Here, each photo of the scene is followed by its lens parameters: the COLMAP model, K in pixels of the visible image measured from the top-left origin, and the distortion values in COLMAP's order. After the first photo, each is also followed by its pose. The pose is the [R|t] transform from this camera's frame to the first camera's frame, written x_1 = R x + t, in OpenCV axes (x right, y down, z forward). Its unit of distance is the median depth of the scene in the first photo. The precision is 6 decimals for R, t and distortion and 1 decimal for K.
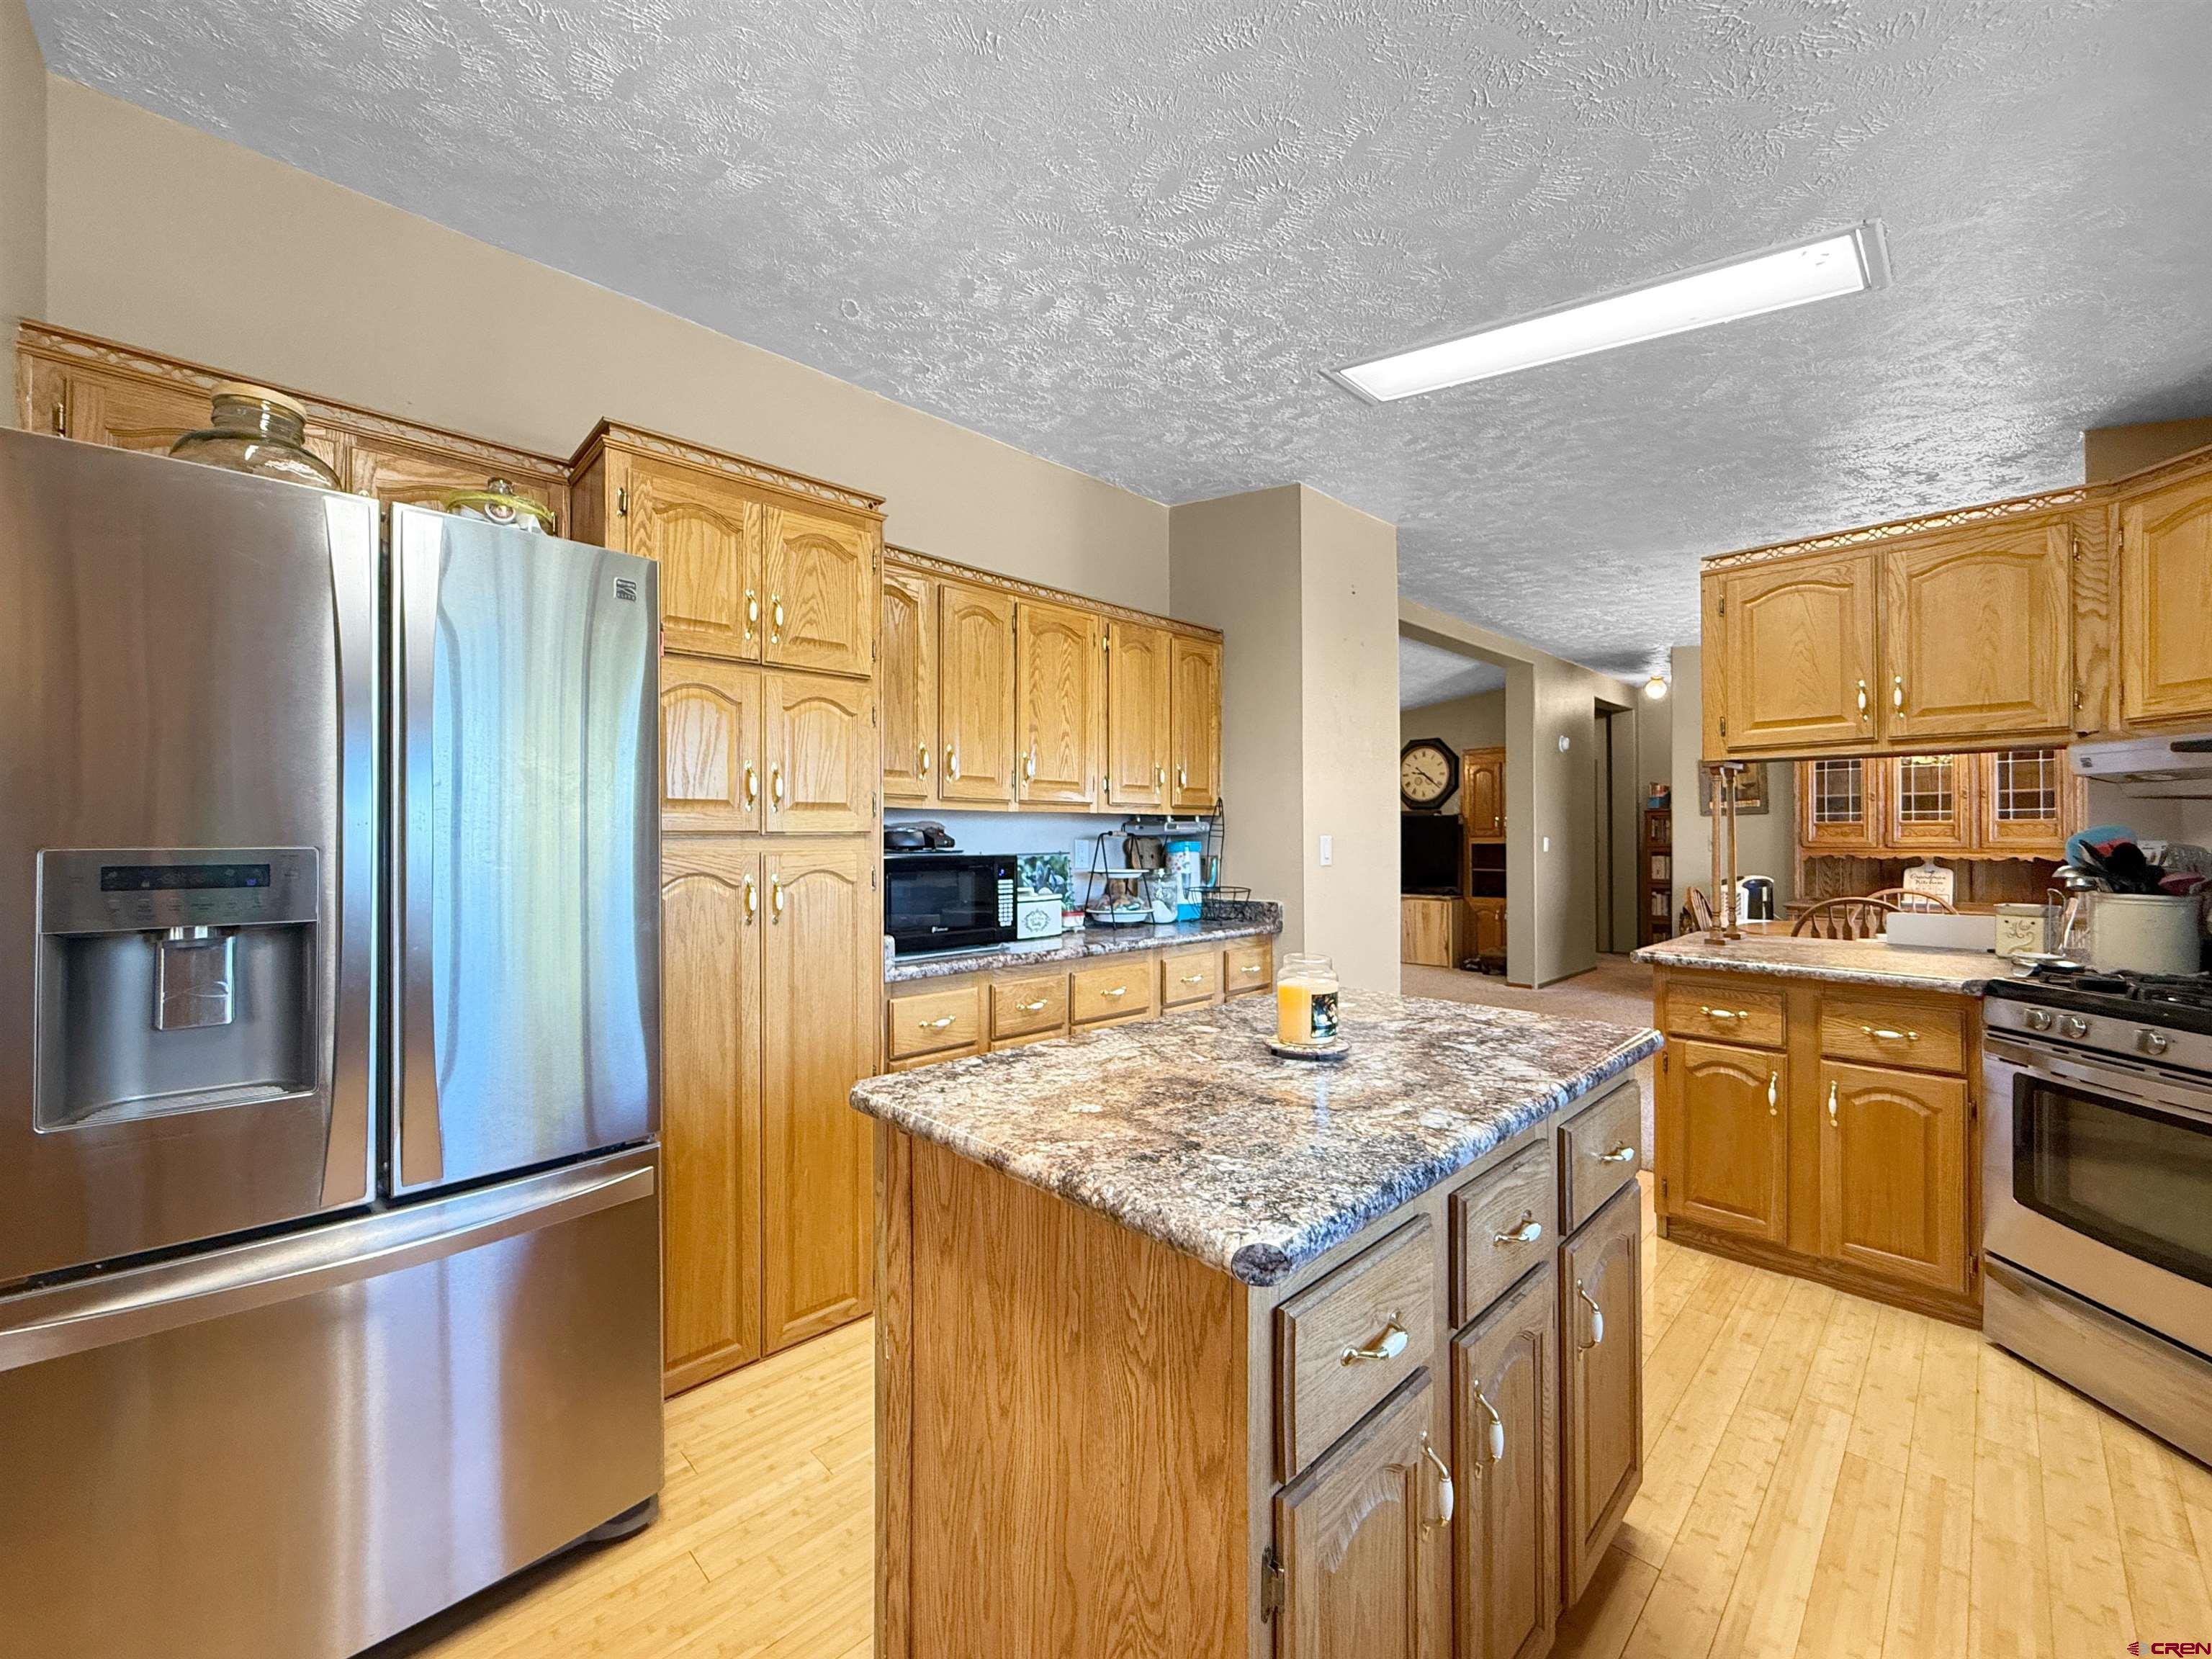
lens RADIAL K [[891.0, 0, 1171.6], [0, 891.0, 838.1], [0, 0, 1]] dist [0.005716, -0.000998]
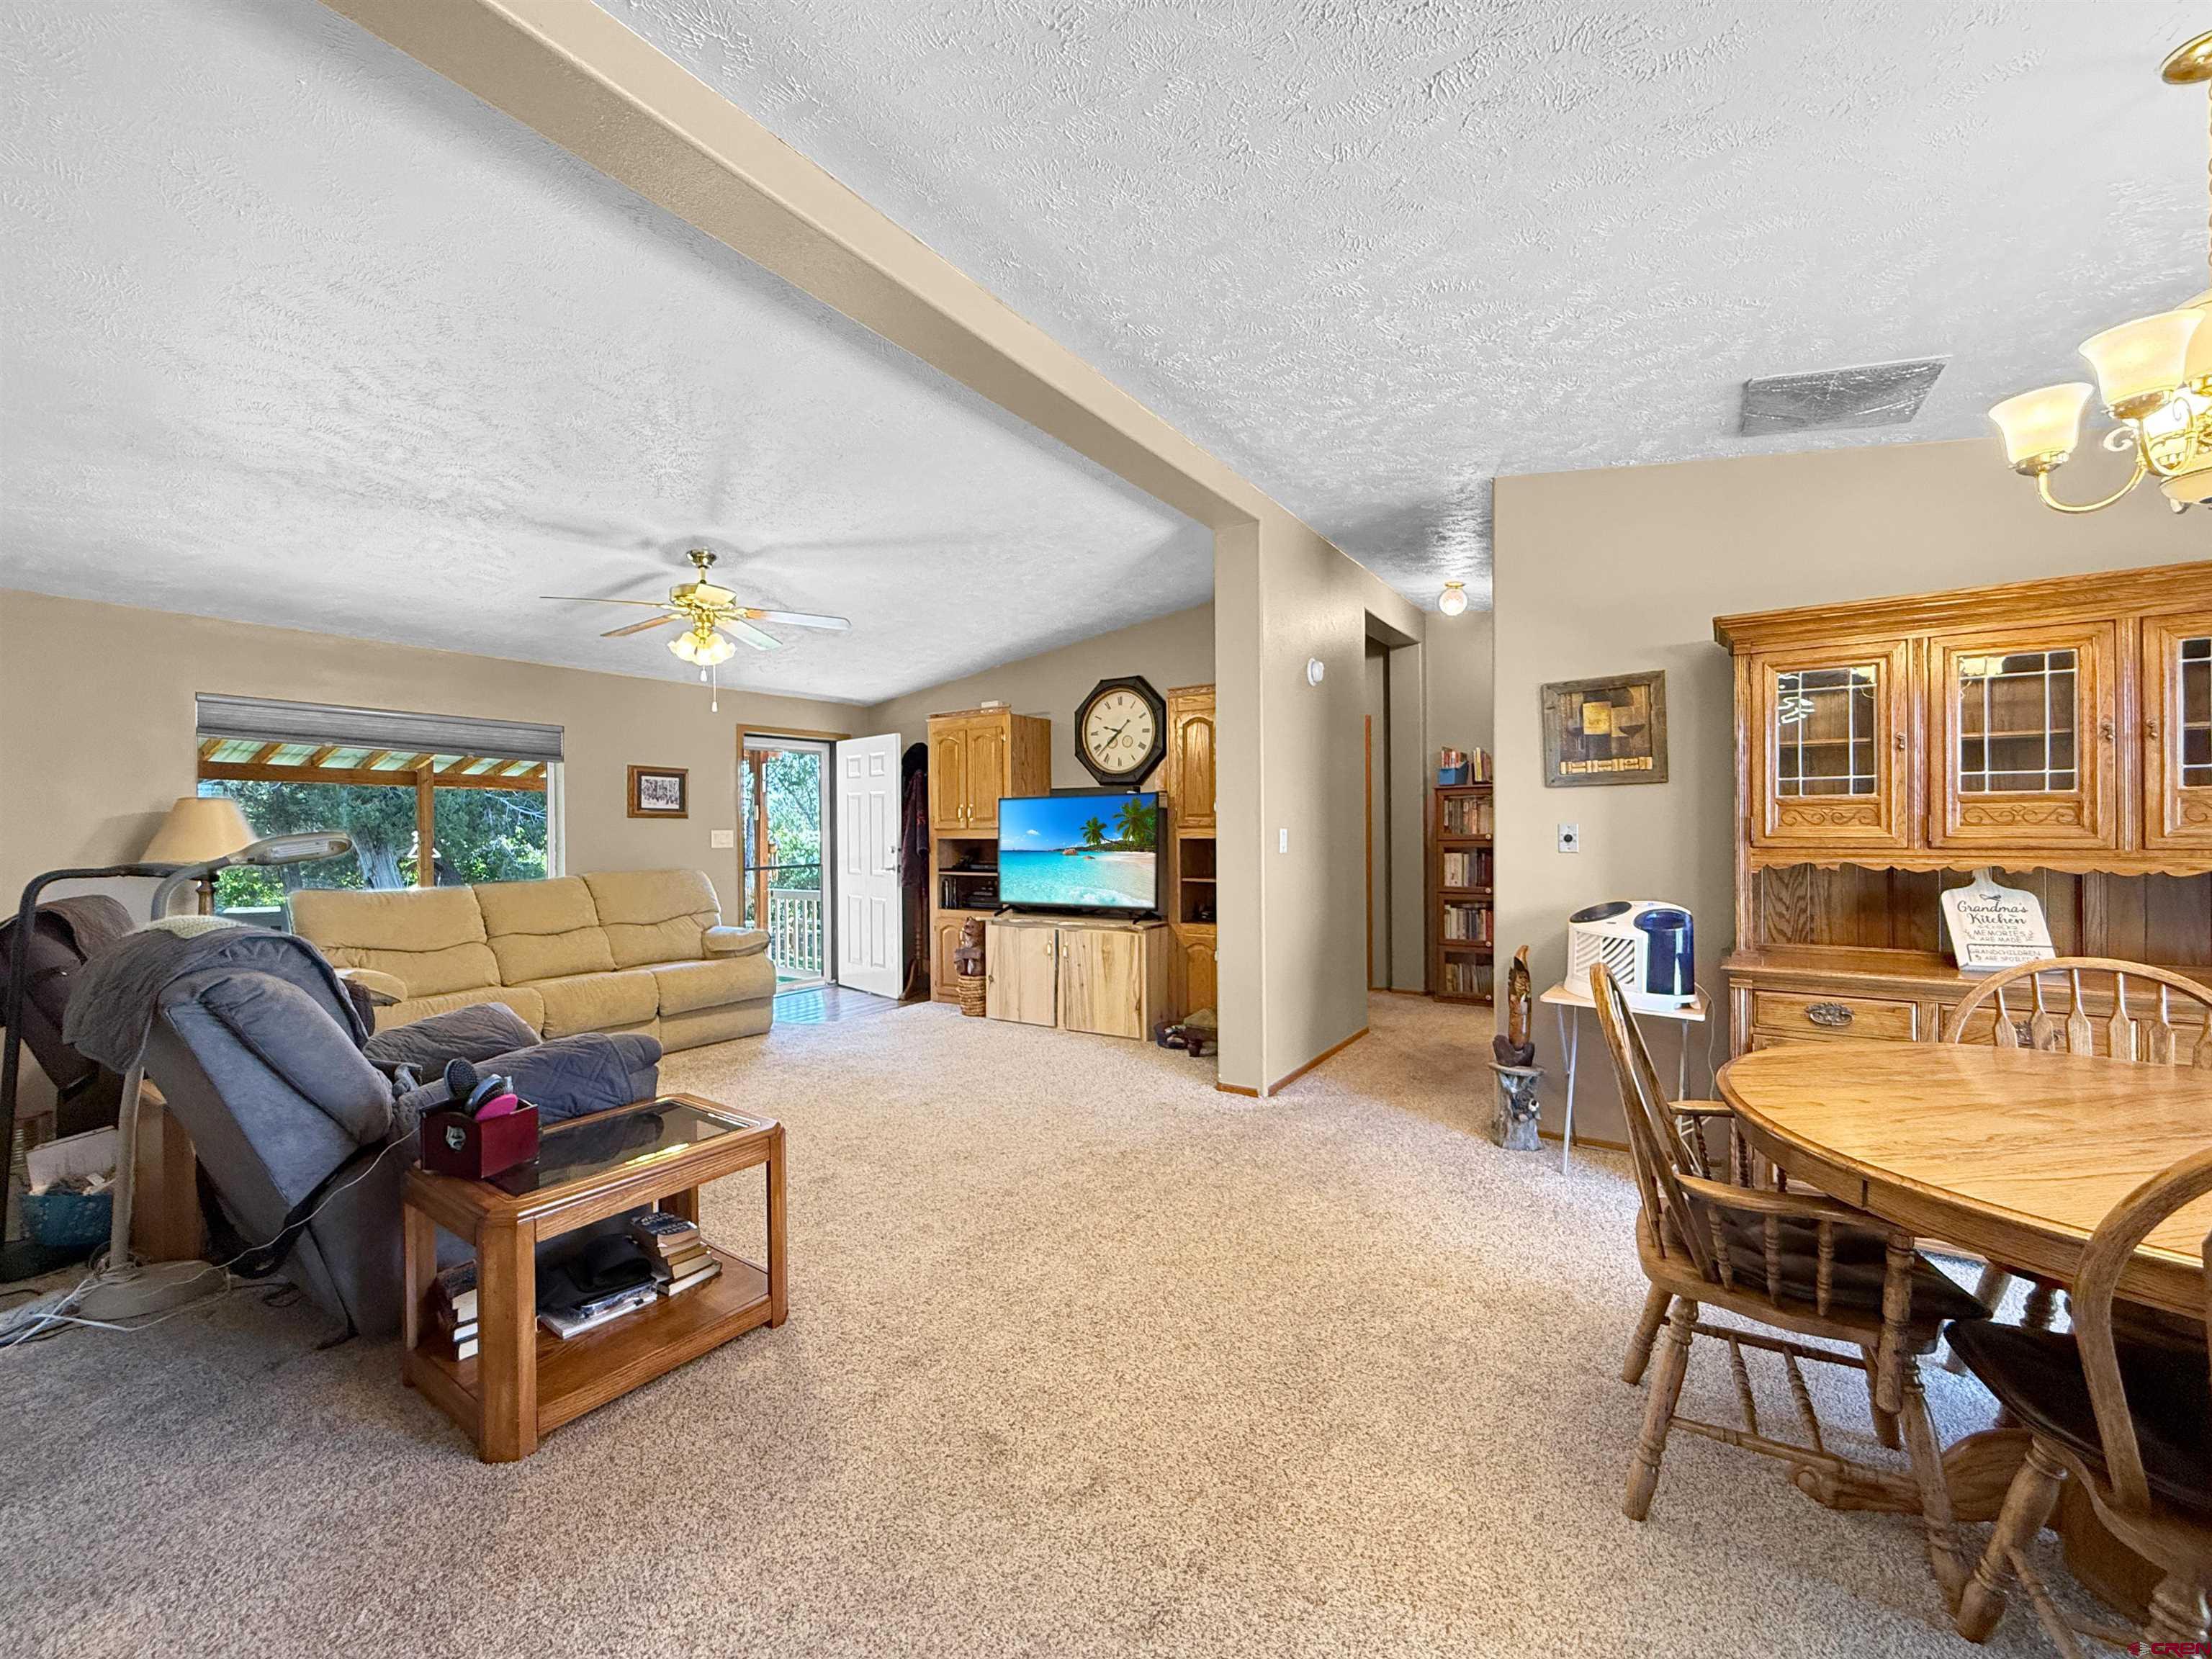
lens RADIAL K [[891.0, 0, 1119.1], [0, 891.0, 827.6], [0, 0, 1]] dist [0.005716, -0.000998]
pose [[0.986631, -0.003030, 0.162939, 0.239569], [0.003096, 0.999995, -0.000153, -0.001379], [-0.162938, 0.000656, 0.986636, 0.486077]]
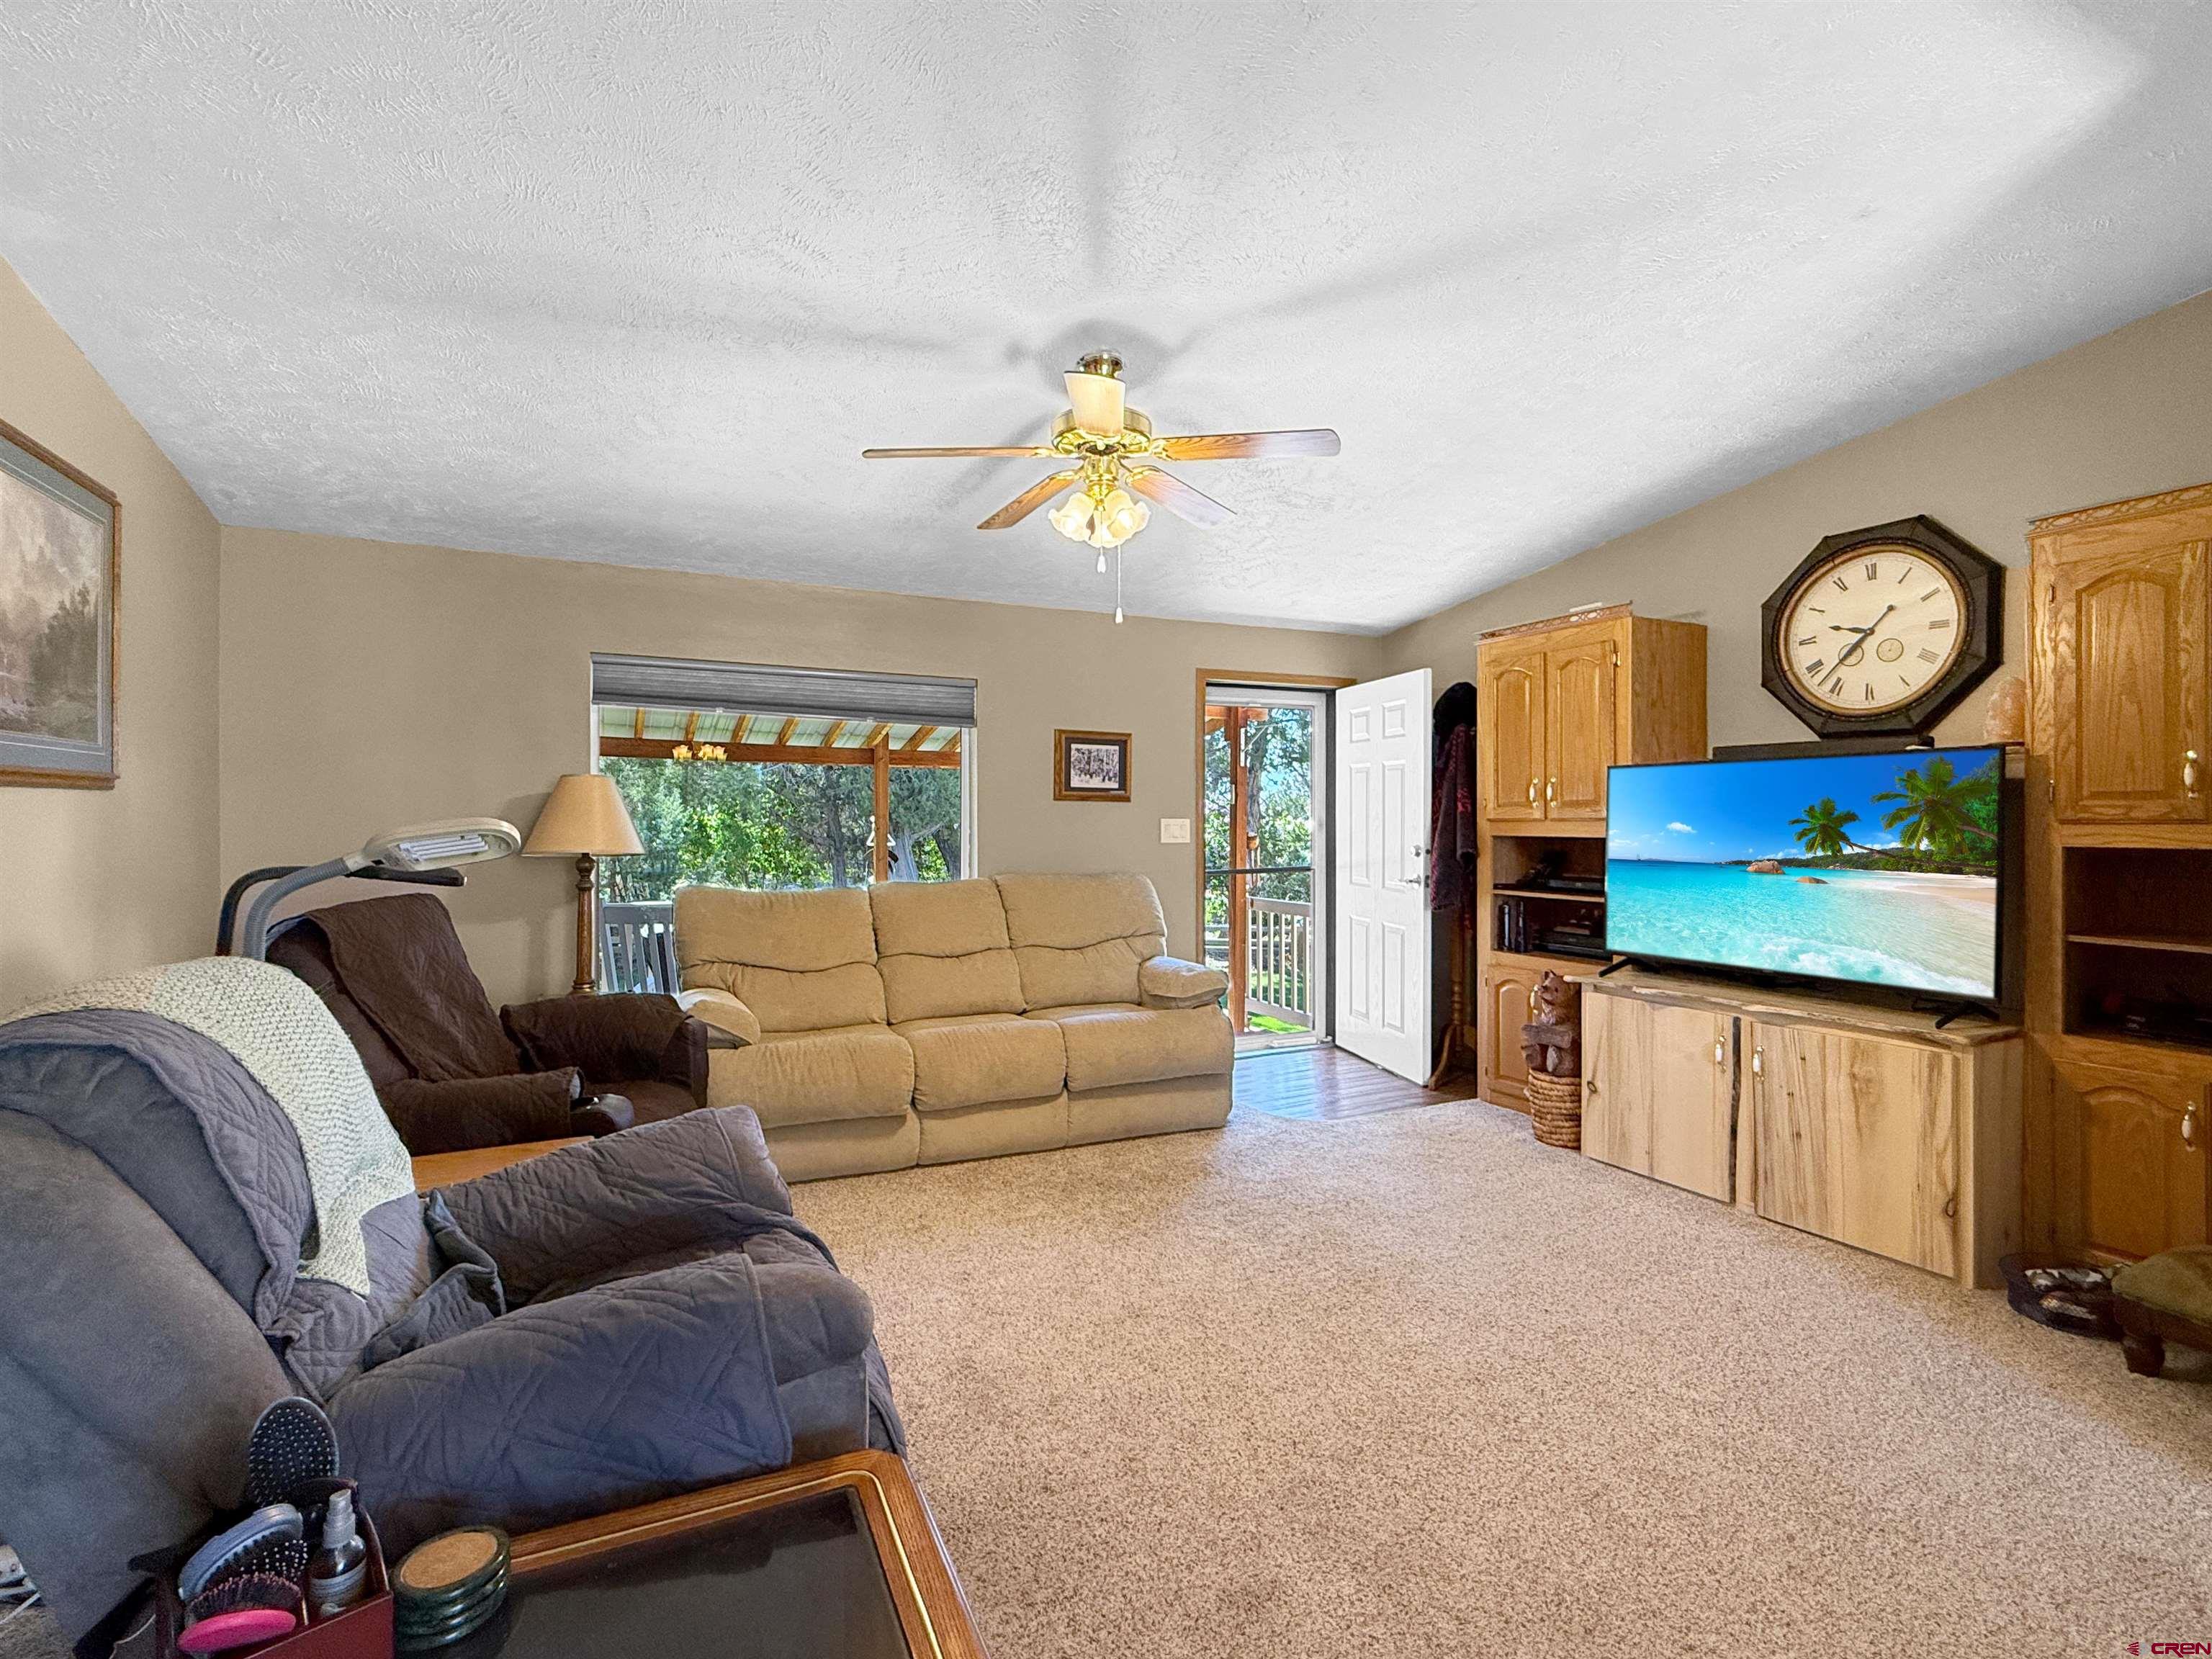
lens RADIAL K [[1049.9, 0, 1098.6], [0, 1049.9, 820.7], [0, 0, 1]] dist [0.004668, -0.001330]
pose [[0.927808, 0.007007, -0.372992, 0.221264], [-0.005190, 0.999969, 0.005874, -0.002546], [0.373022, -0.003514, 0.927816, 0.719029]]
